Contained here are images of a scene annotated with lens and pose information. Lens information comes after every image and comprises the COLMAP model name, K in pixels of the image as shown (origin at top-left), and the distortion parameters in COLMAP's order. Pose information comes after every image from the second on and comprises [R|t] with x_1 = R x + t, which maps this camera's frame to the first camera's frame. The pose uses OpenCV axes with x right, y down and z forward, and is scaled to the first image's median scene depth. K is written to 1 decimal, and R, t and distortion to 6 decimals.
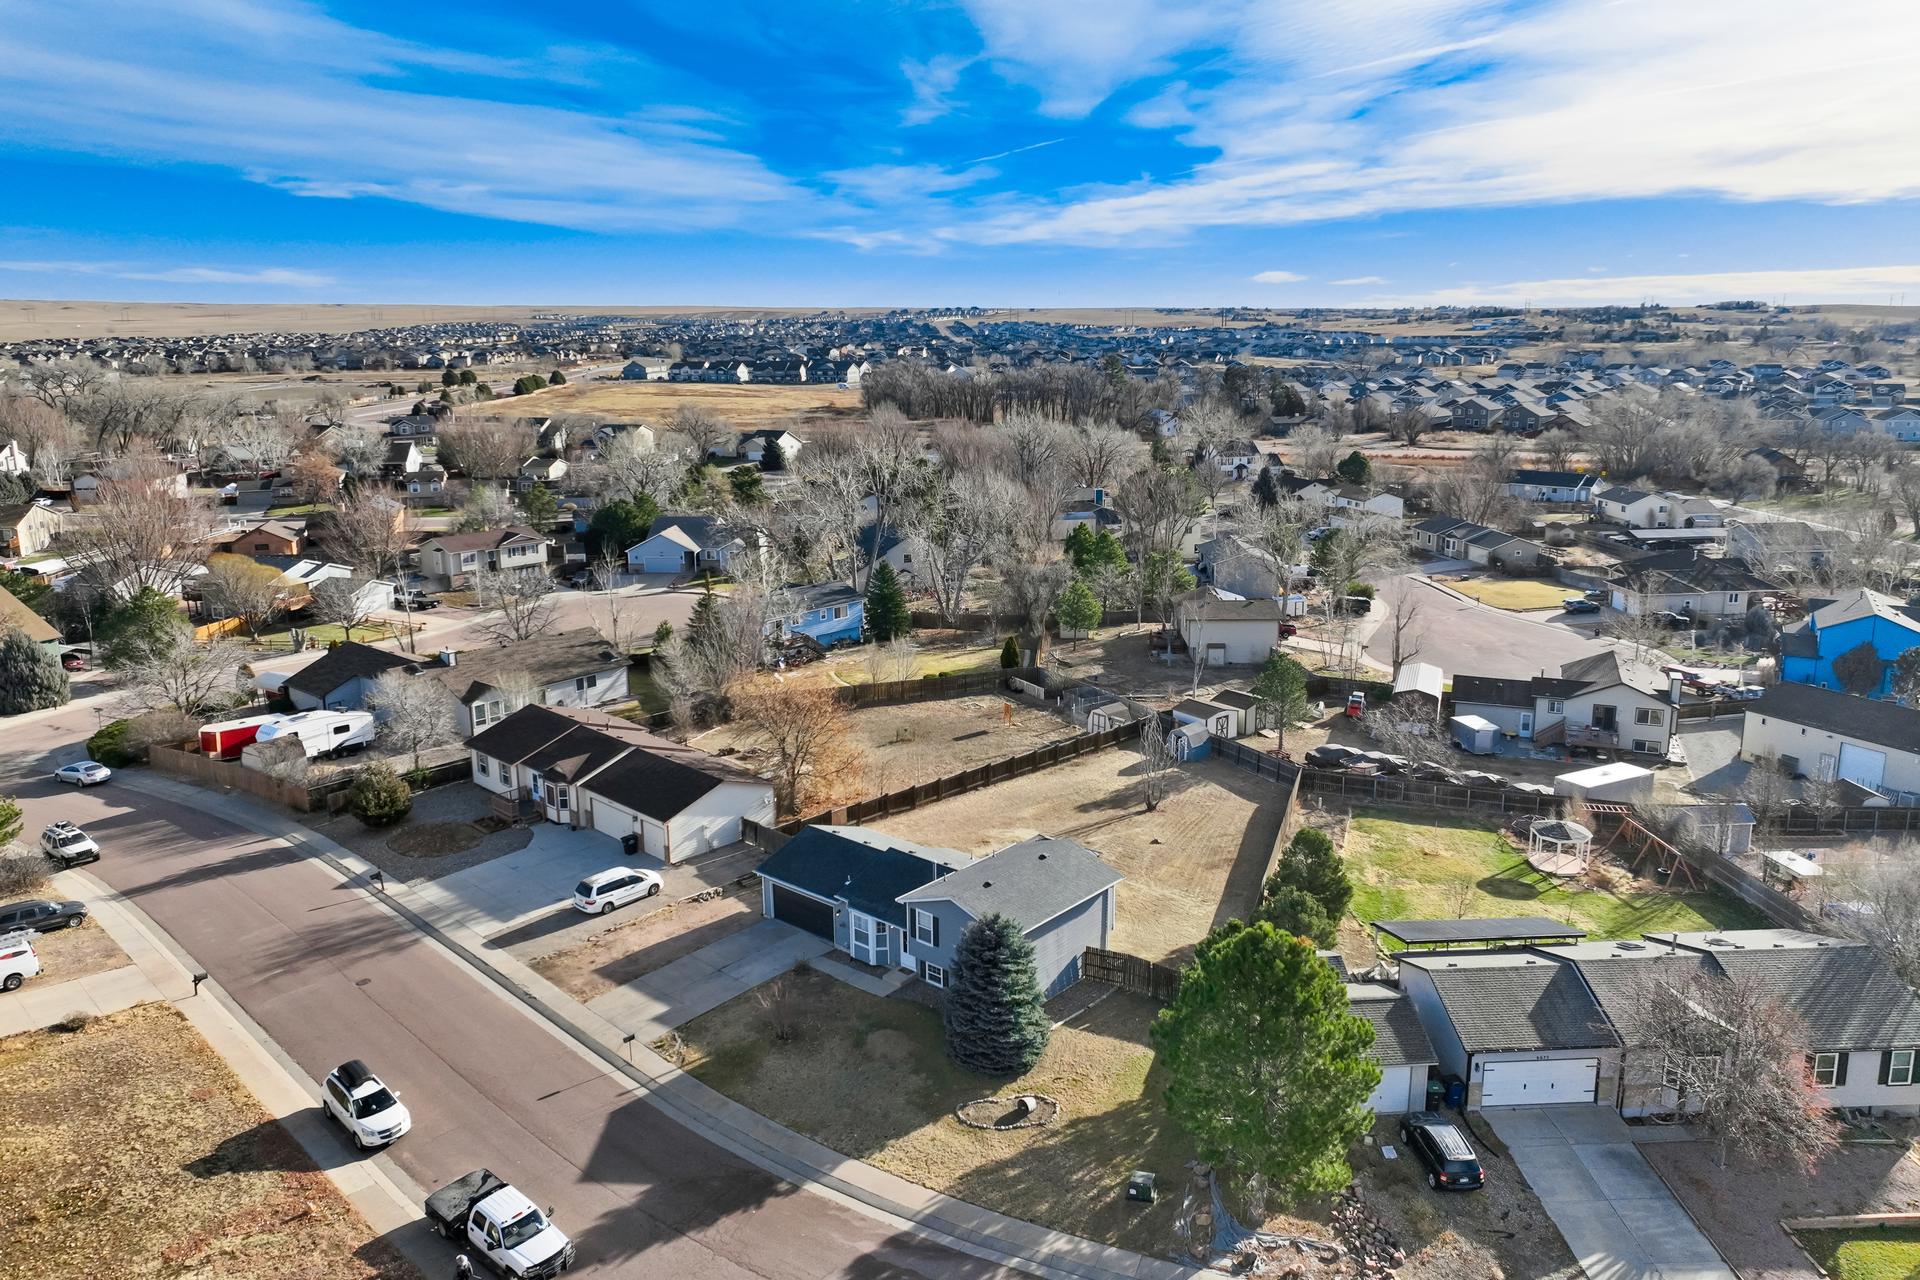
lens RADIAL K [[1341.9, 0, 965.4], [0, 1341.9, 620.2], [0, 0, 1]] dist [0.002419, 0.011223]
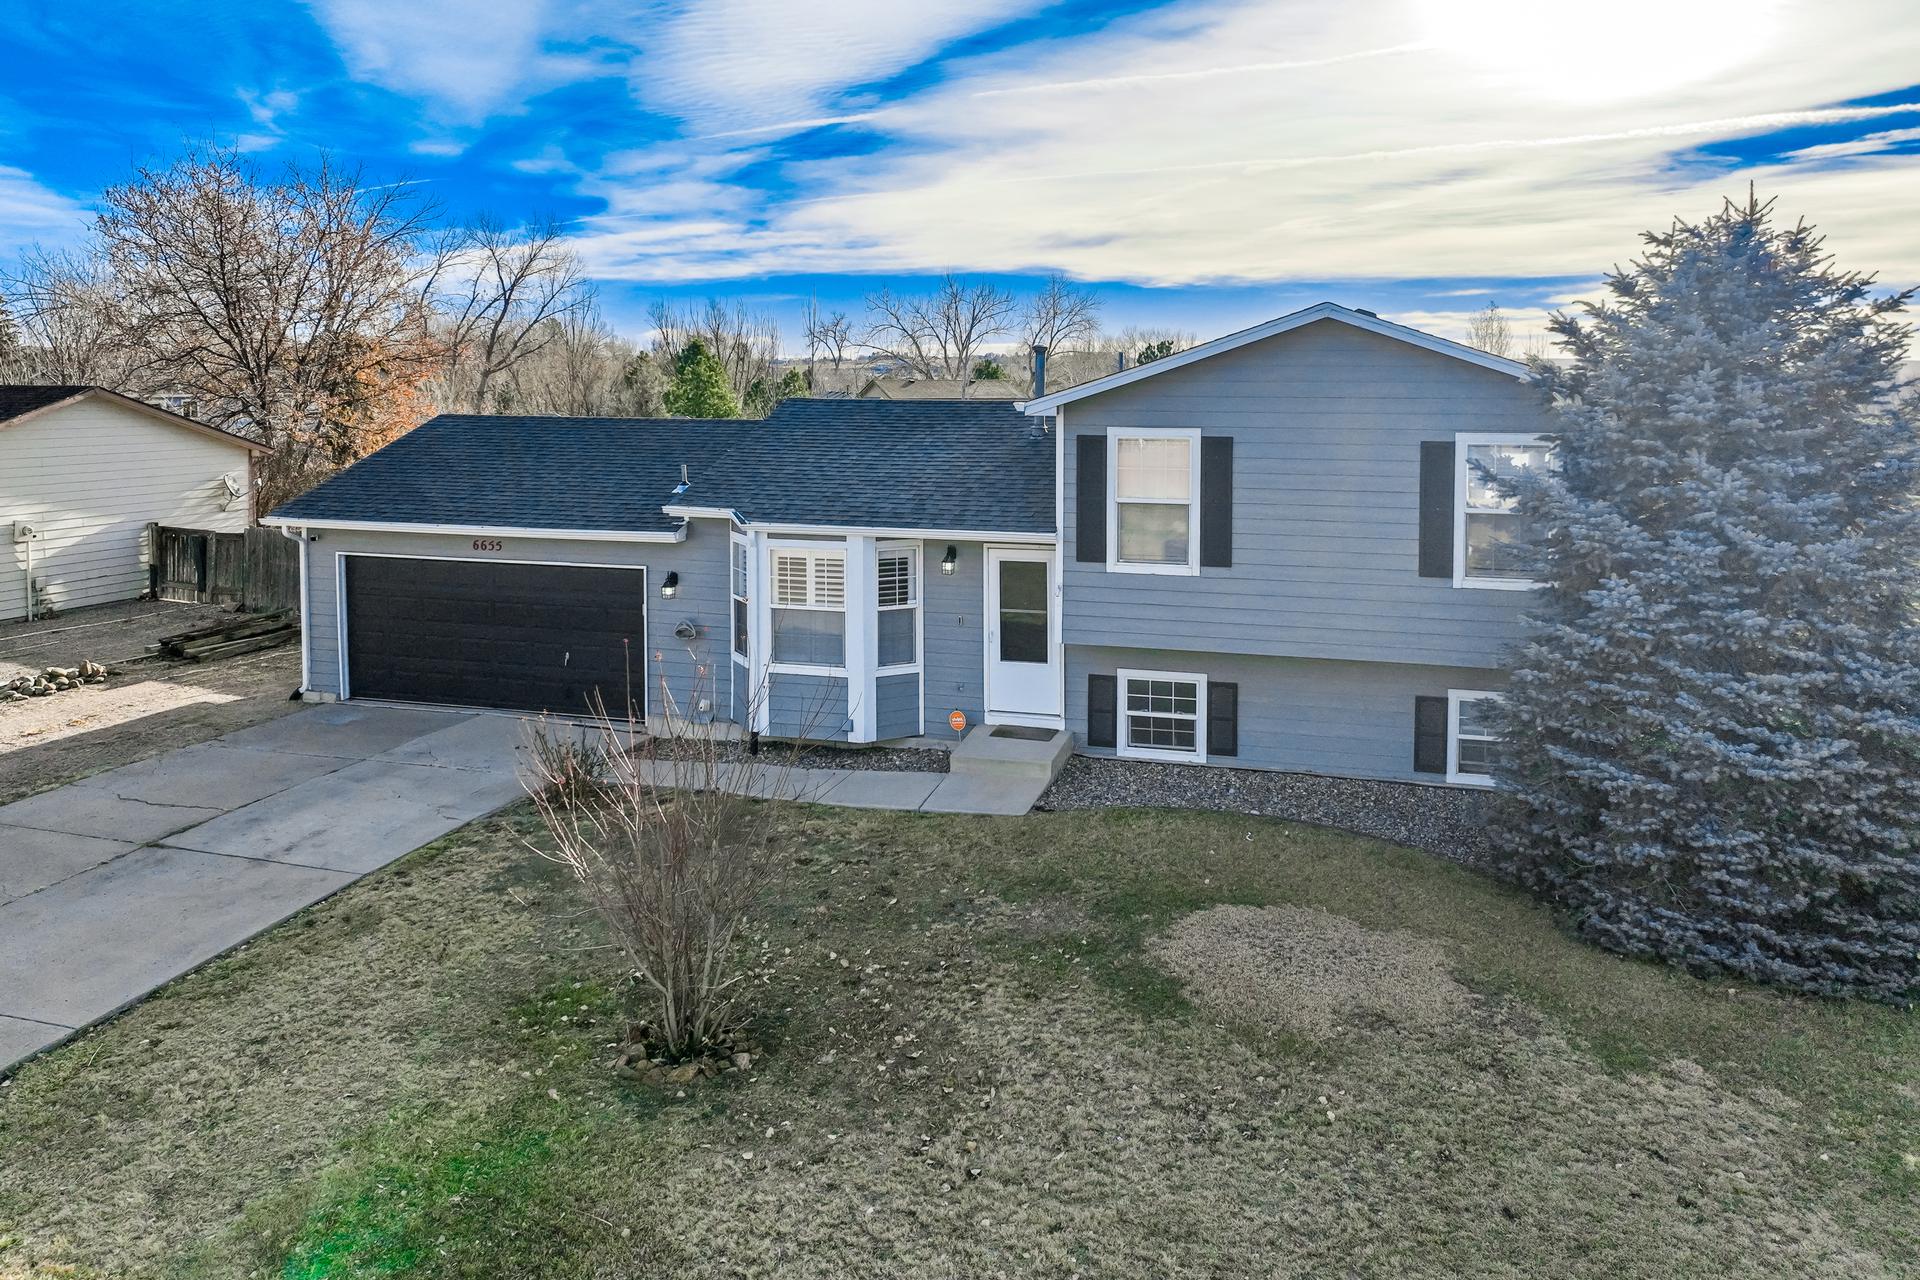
lens RADIAL K [[1399.1, 0, 968.0], [0, 1399.1, 483.9], [0, 0, 1]] dist [0.055977, -0.065497]
pose [[0.908888, -0.018218, 0.416642, -0.151524], [0.078039, 0.988828, -0.127003, 0.231304], [-0.409673, 0.147946, 0.900155, 0.710446]]
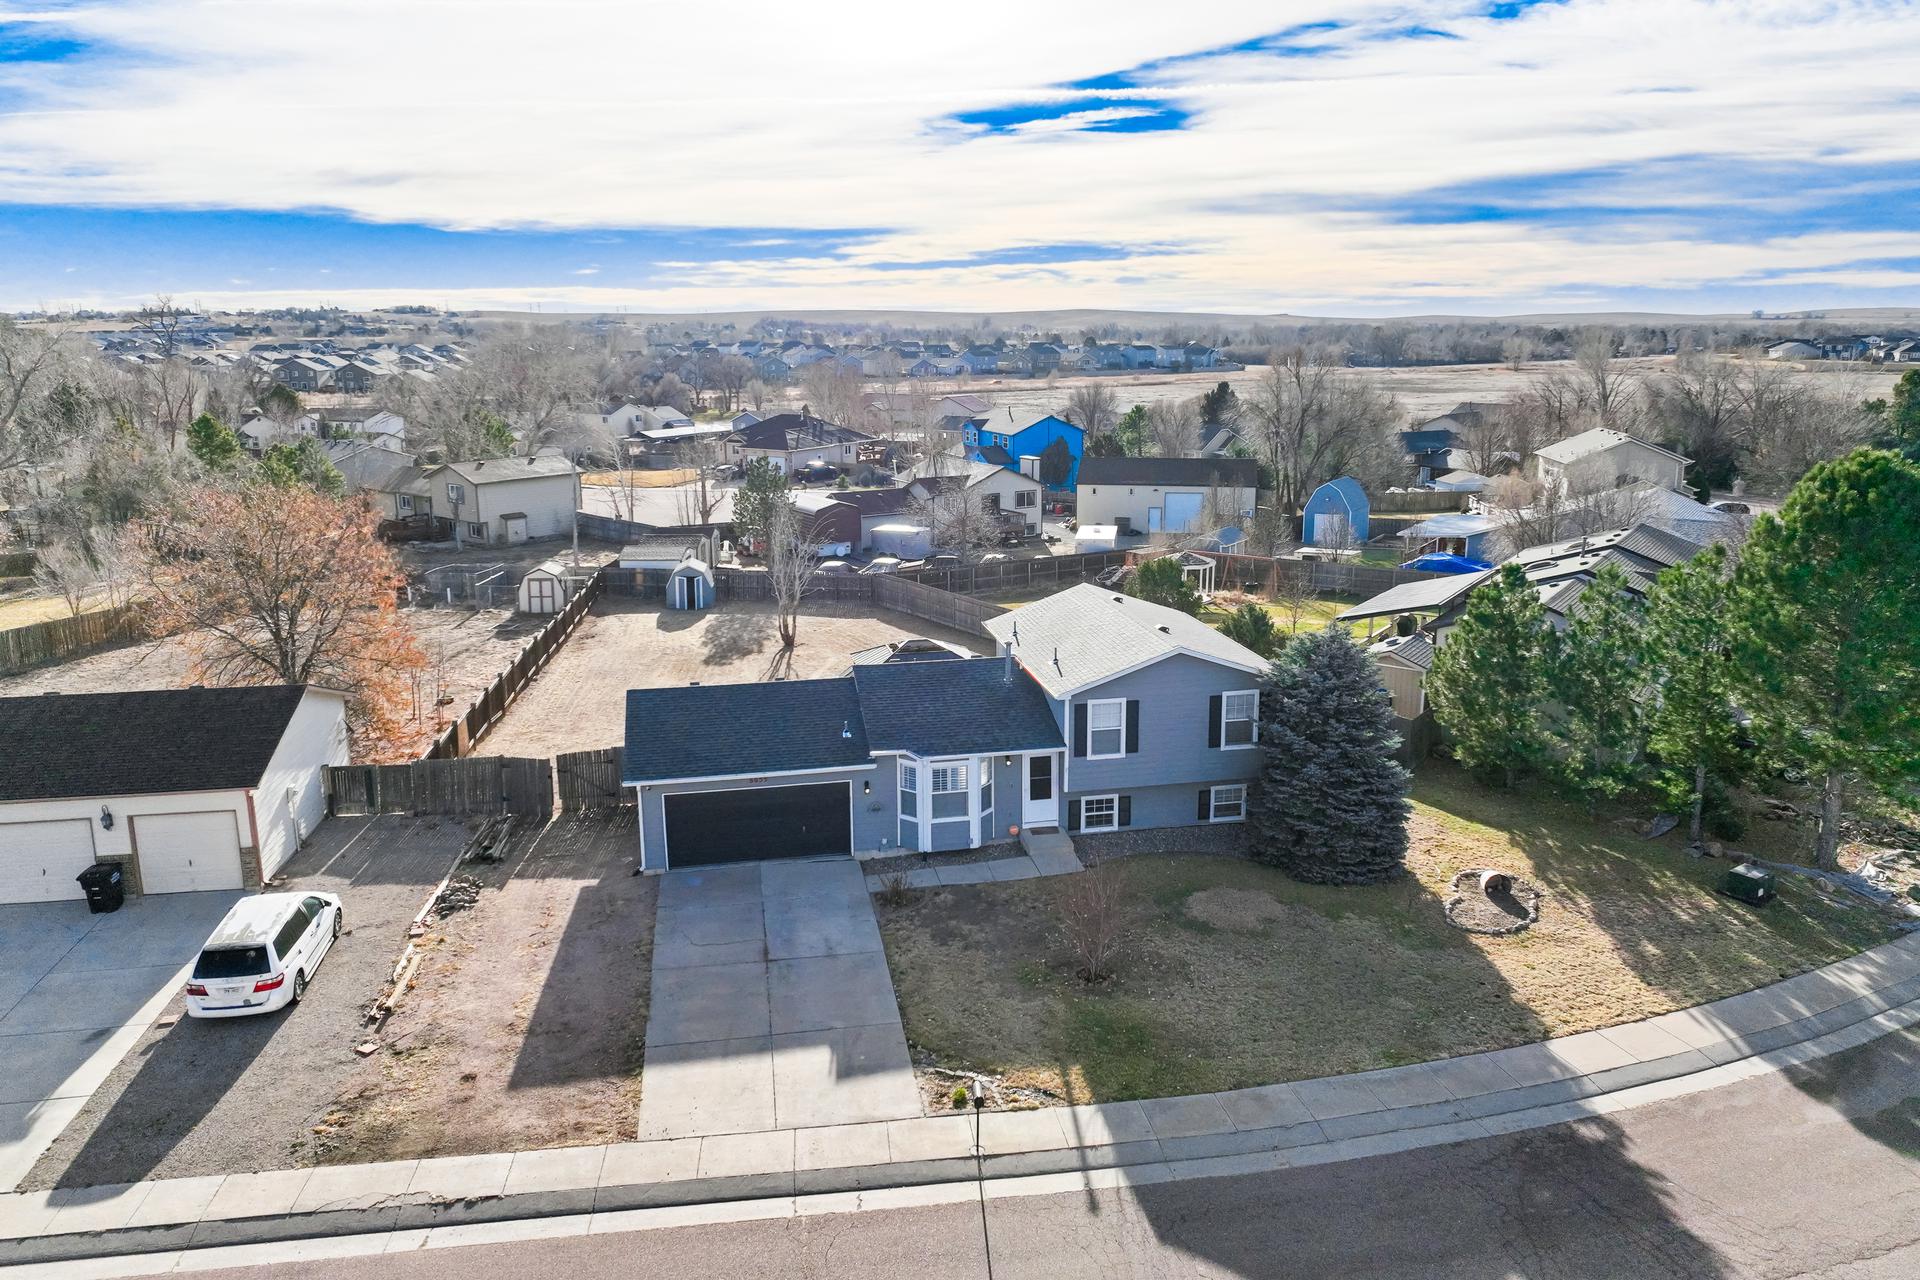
lens RADIAL K [[1341.9, 0, 965.4], [0, 1341.9, 620.2], [0, 0, 1]] dist [0.002419, 0.011223]
pose [[0.611780, -0.165100, 0.773607, -0.453164], [0.173138, 0.982211, 0.072700, 0.119426], [-0.771847, 0.089464, 0.629482, 0.619220]]
